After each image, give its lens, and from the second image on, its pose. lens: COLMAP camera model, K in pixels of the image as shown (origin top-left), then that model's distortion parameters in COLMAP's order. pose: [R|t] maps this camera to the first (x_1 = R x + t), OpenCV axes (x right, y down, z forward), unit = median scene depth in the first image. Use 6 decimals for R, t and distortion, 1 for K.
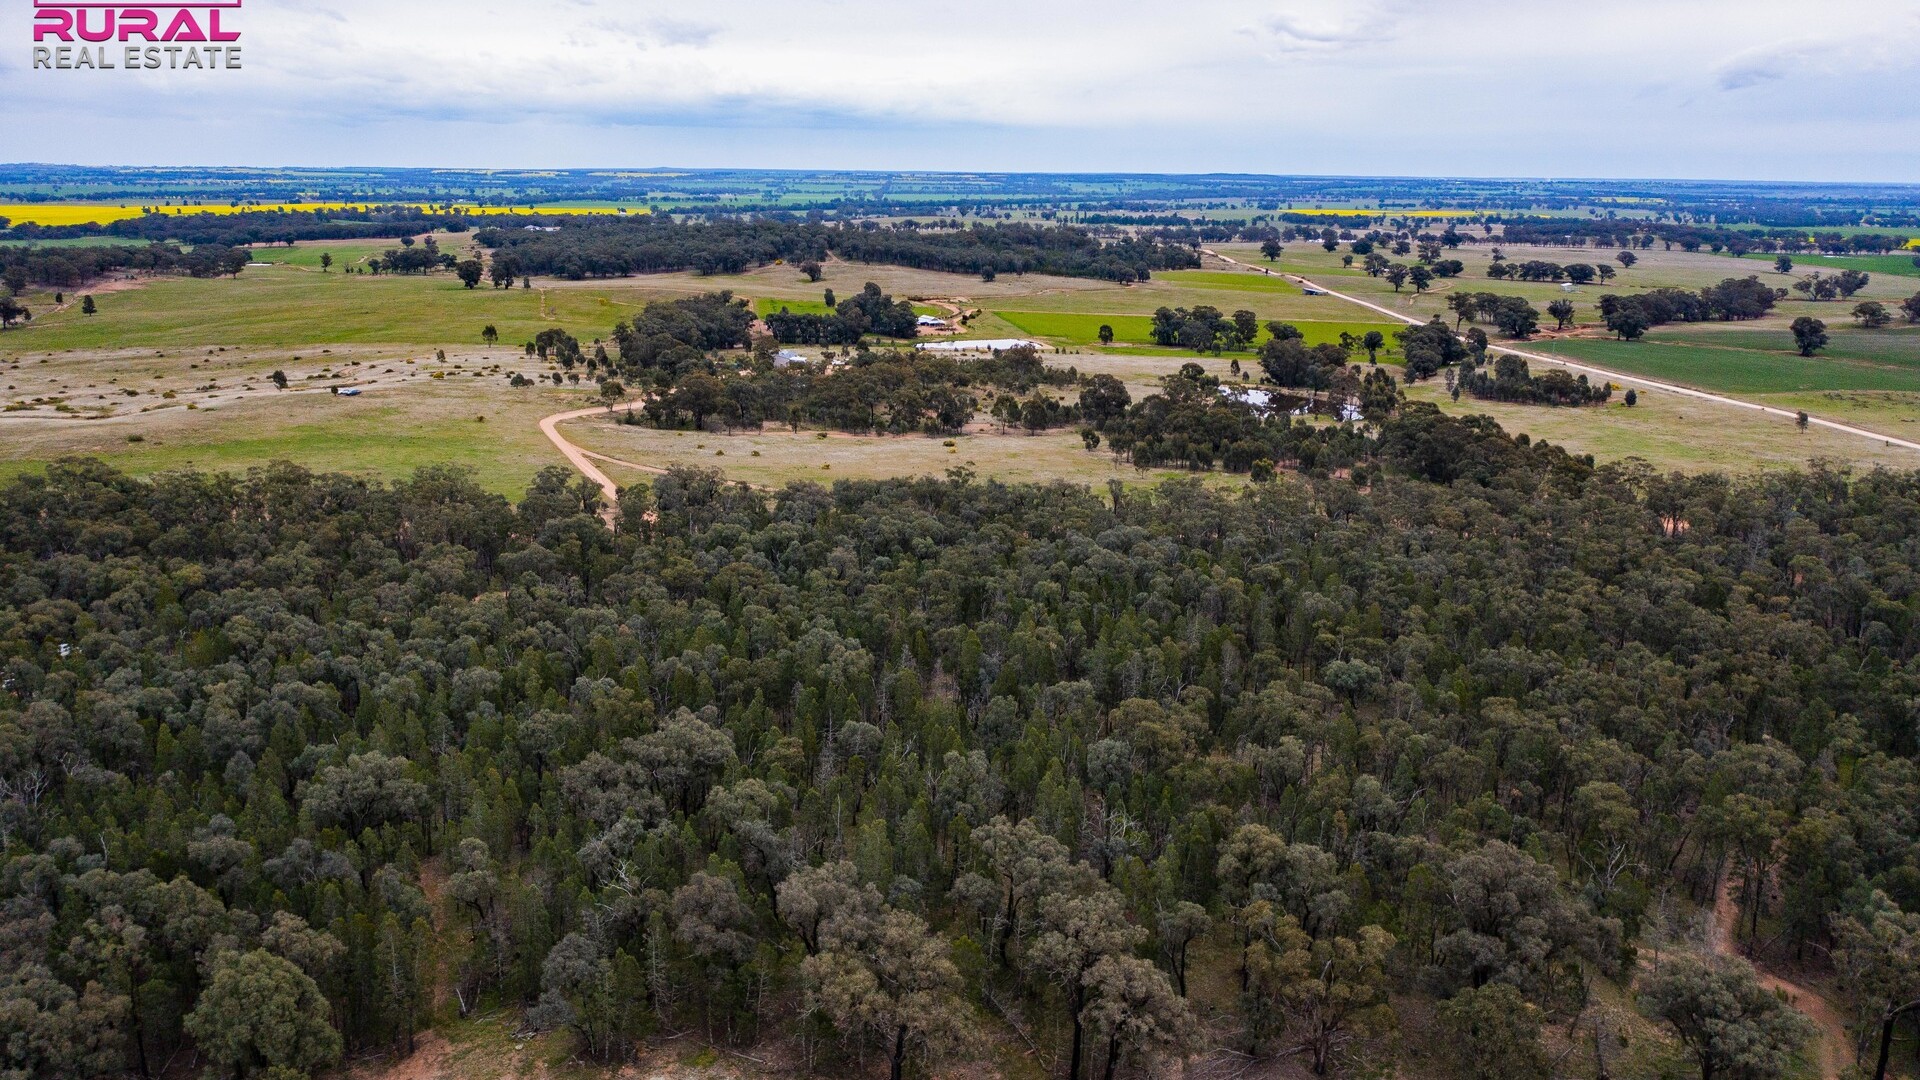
lens RADIAL K [[1522.1, 0, 957.2], [0, 1522.1, 543.5], [0, 0, 1]] dist [-0.016446, 0.012214]
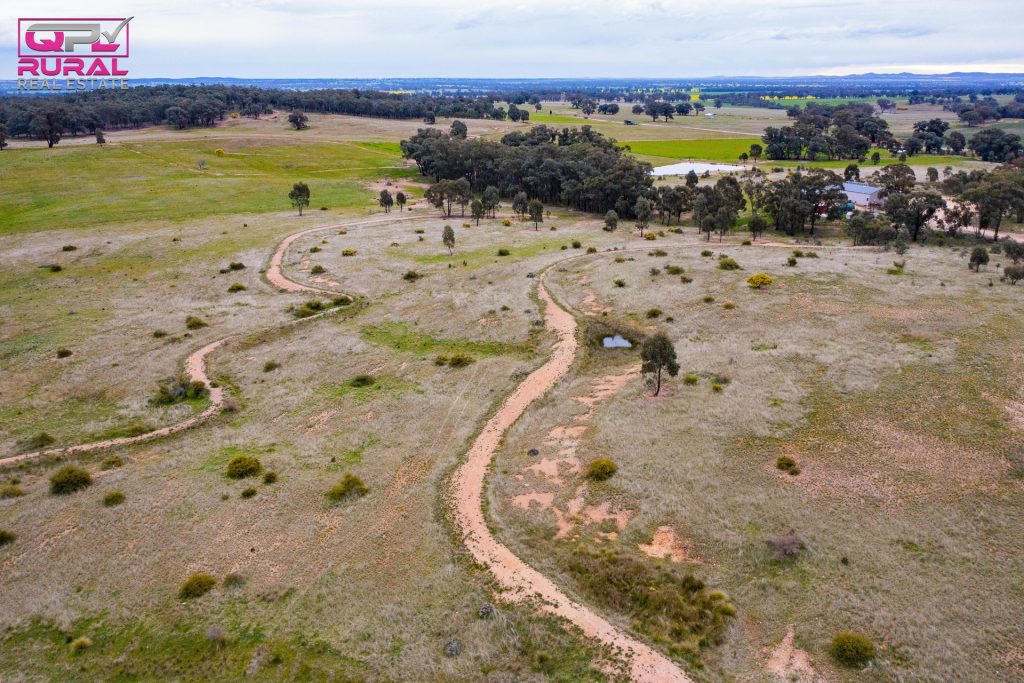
lens RADIAL K [[812.6, 0, 510.6], [0, 812.6, 341.6], [0, 0, 1]] dist [-0.014869, 0.008096]
pose [[0.860401, -0.168898, 0.480816, -0.128046], [0.132250, 0.985160, 0.109405, -0.031037], [-0.492159, -0.030545, 0.869969, 0.194746]]
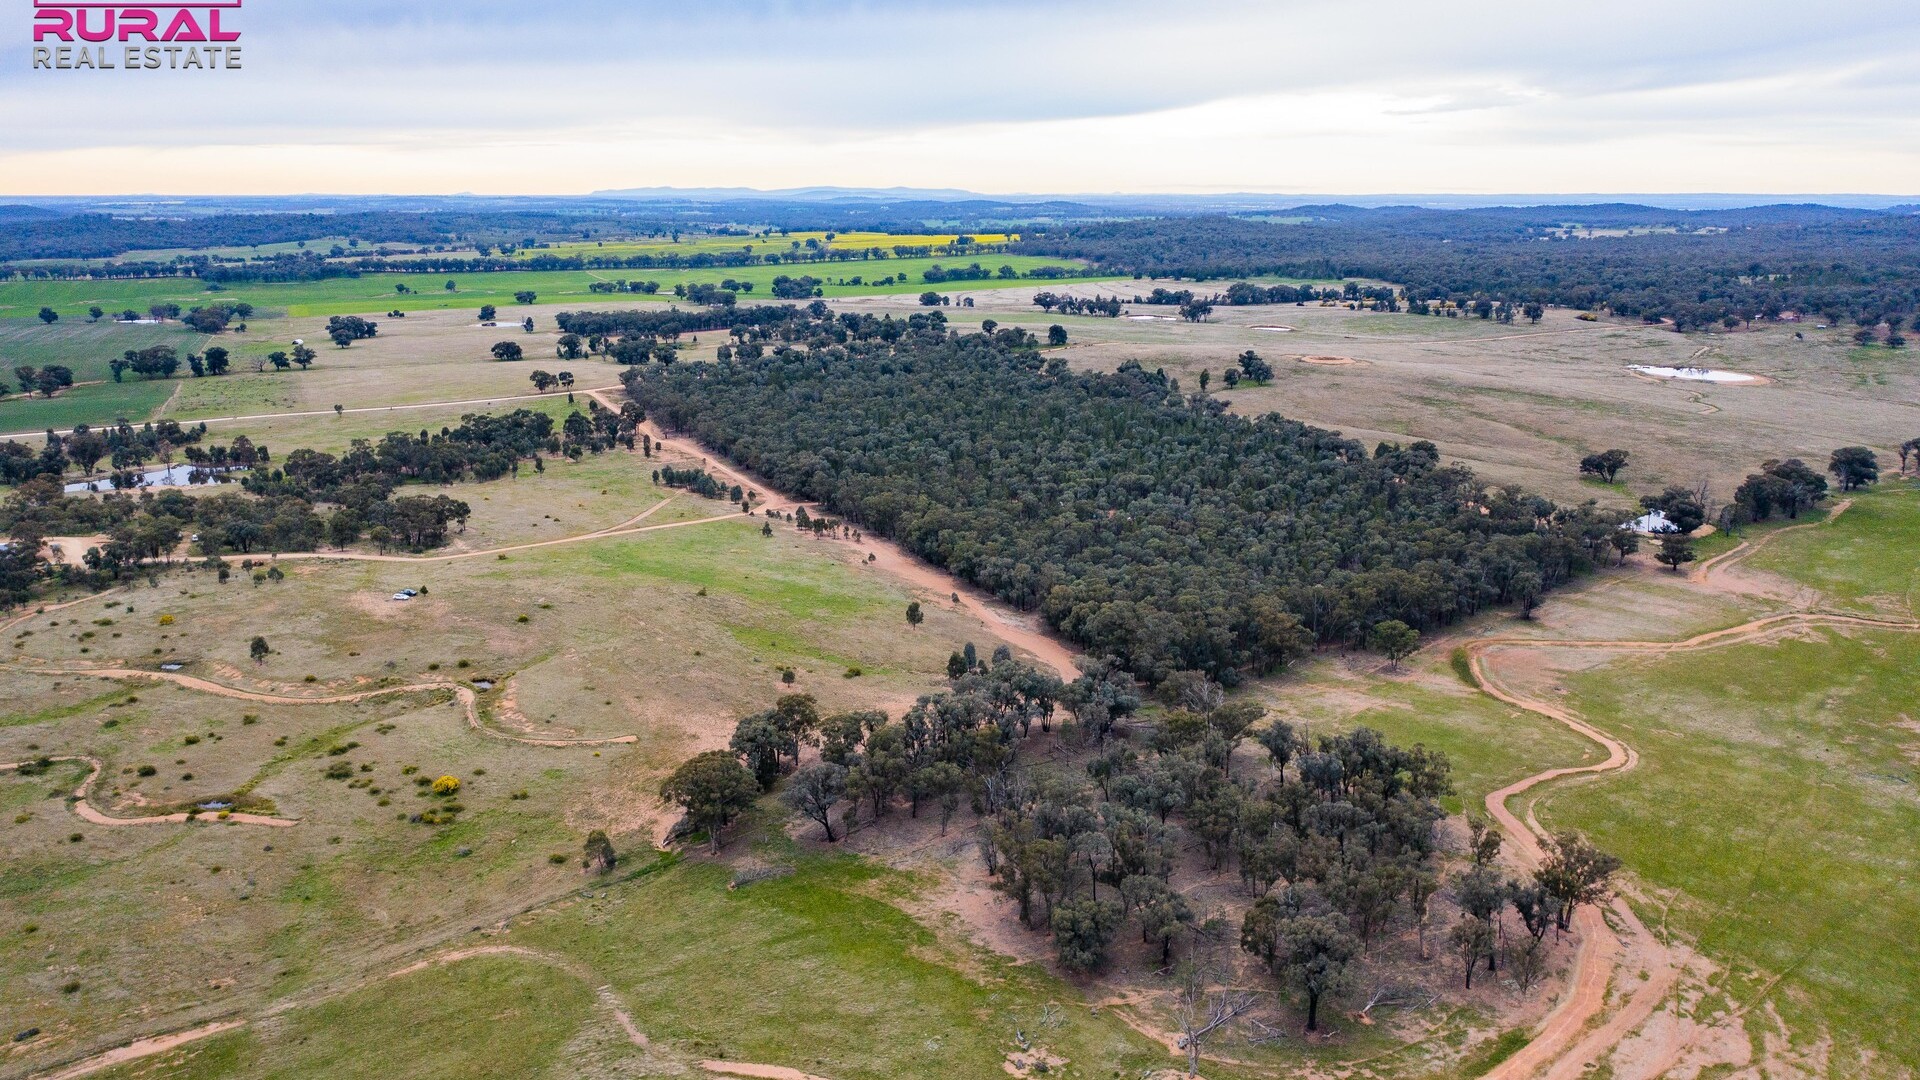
lens RADIAL K [[1522.1, 0, 957.2], [0, 1522.1, 543.5], [0, 0, 1]] dist [-0.016446, 0.012214]
pose [[-0.358865, -0.221262, 0.906785, -0.284566], [0.216800, 0.925168, 0.311548, -0.072308], [-0.907862, 0.308394, -0.284041, 0.200472]]
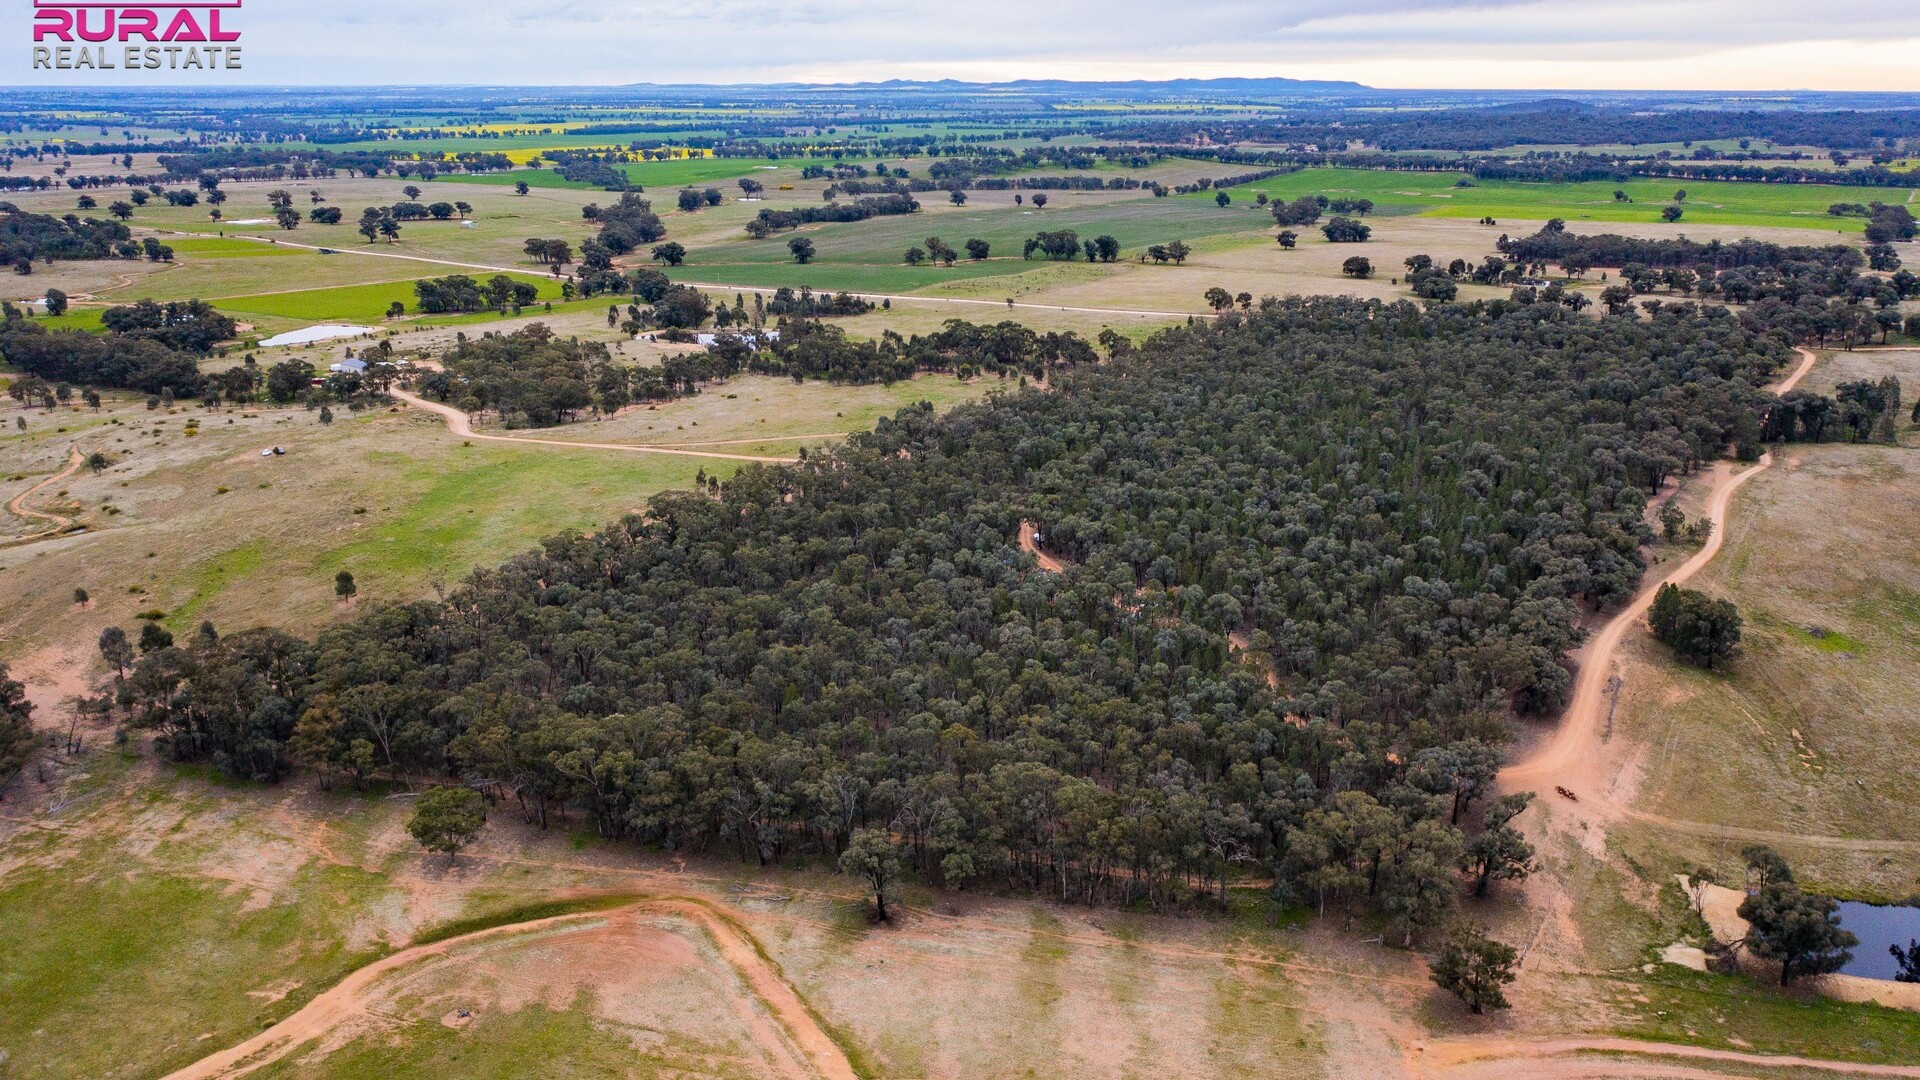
lens RADIAL K [[1522.1, 0, 957.2], [0, 1522.1, 543.5], [0, 0, 1]] dist [-0.016446, 0.012214]
pose [[0.569840, -0.246620, 0.783875, -0.201841], [0.199218, 0.966907, 0.159382, -0.023514], [-0.797241, 0.065340, 0.600114, 0.005417]]
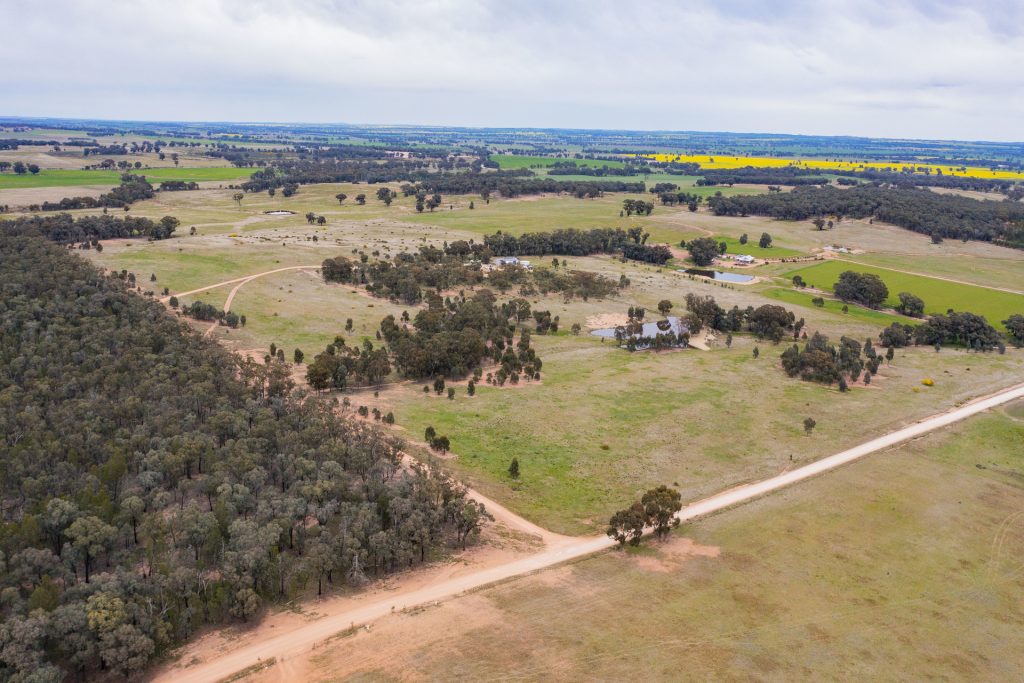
lens RADIAL K [[812.6, 0, 510.6], [0, 812.6, 341.6], [0, 0, 1]] dist [-0.014869, 0.008096]
pose [[0.589512, 0.215733, -0.778418, 0.200774], [-0.213900, 0.970966, 0.107106, -0.035995], [0.778924, 0.103364, 0.618542, 0.093729]]
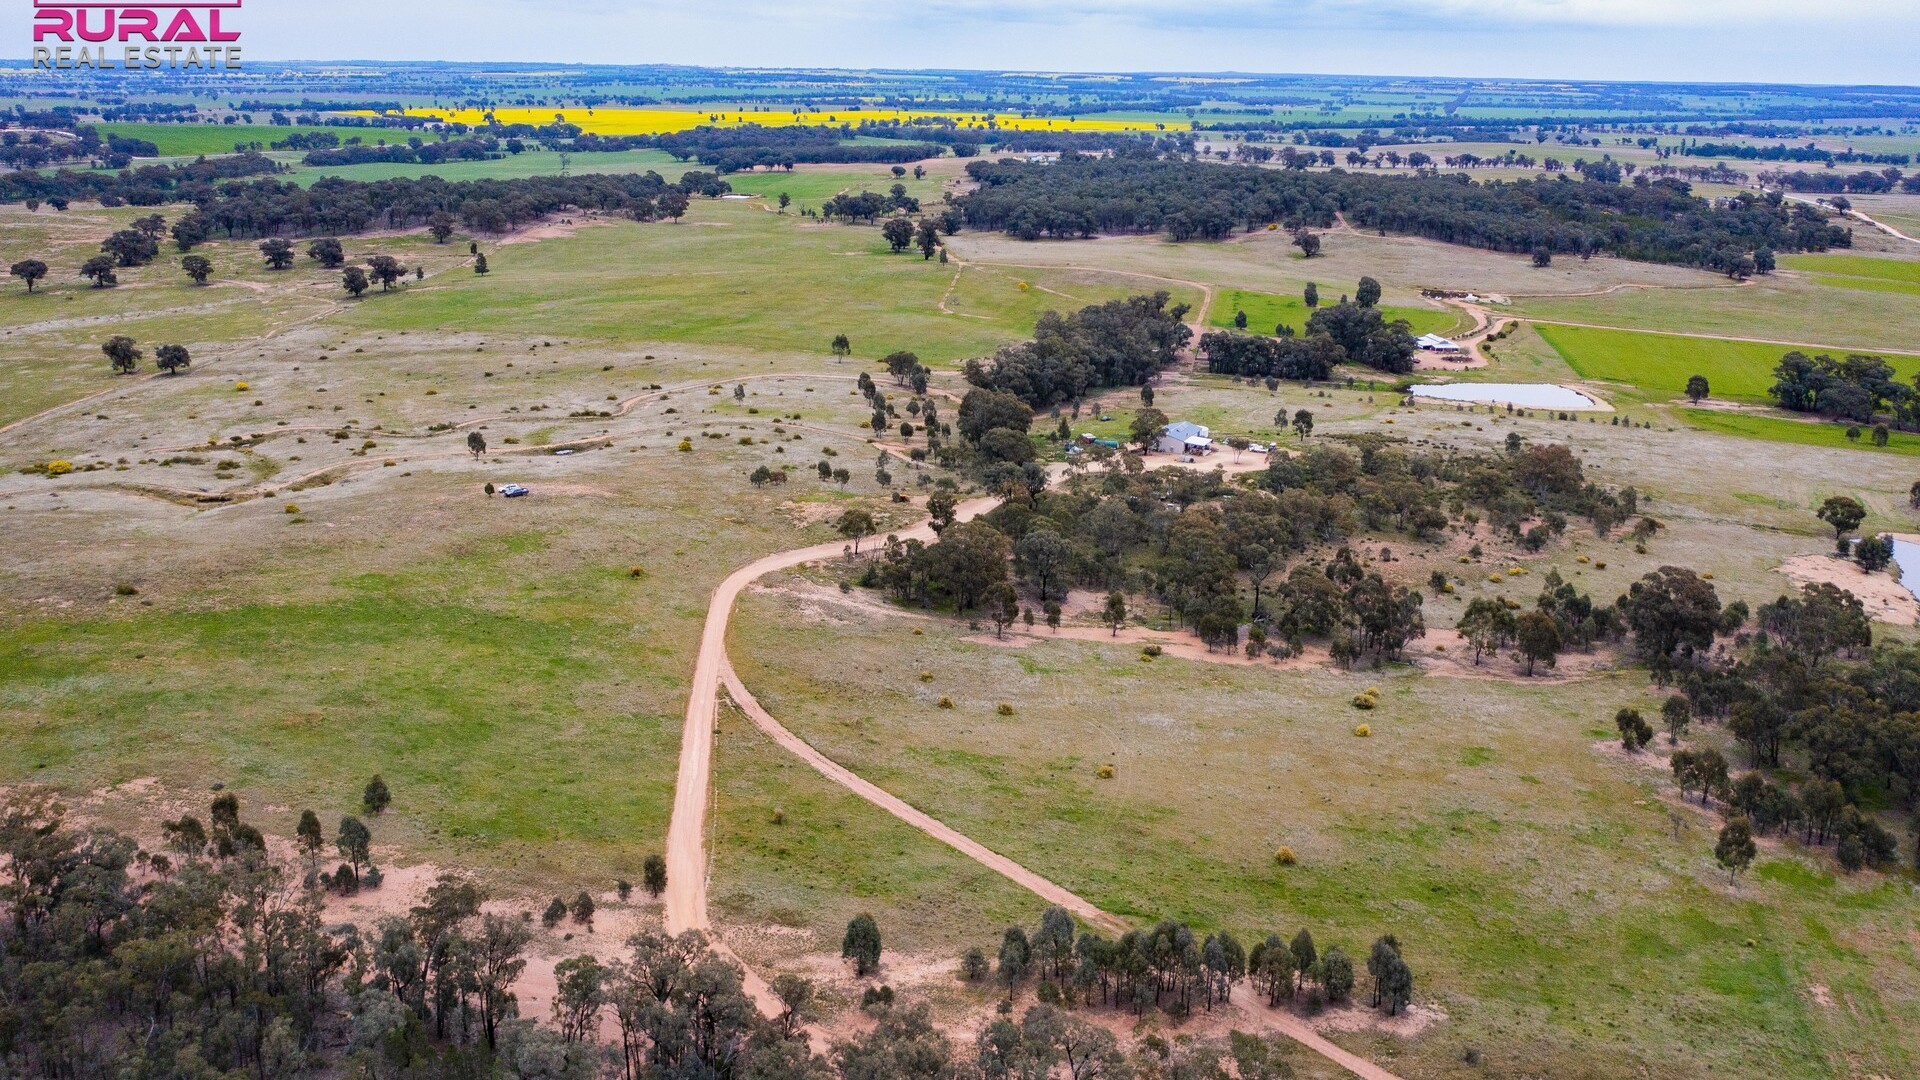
lens RADIAL K [[1522.1, 0, 957.2], [0, 1522.1, 543.5], [0, 0, 1]] dist [-0.016446, 0.012214]
pose [[0.936843, 0.109315, -0.332227, 0.006978], [-0.089470, 0.993199, 0.074504, -0.030989], [0.338112, -0.040074, 0.940252, 0.084672]]
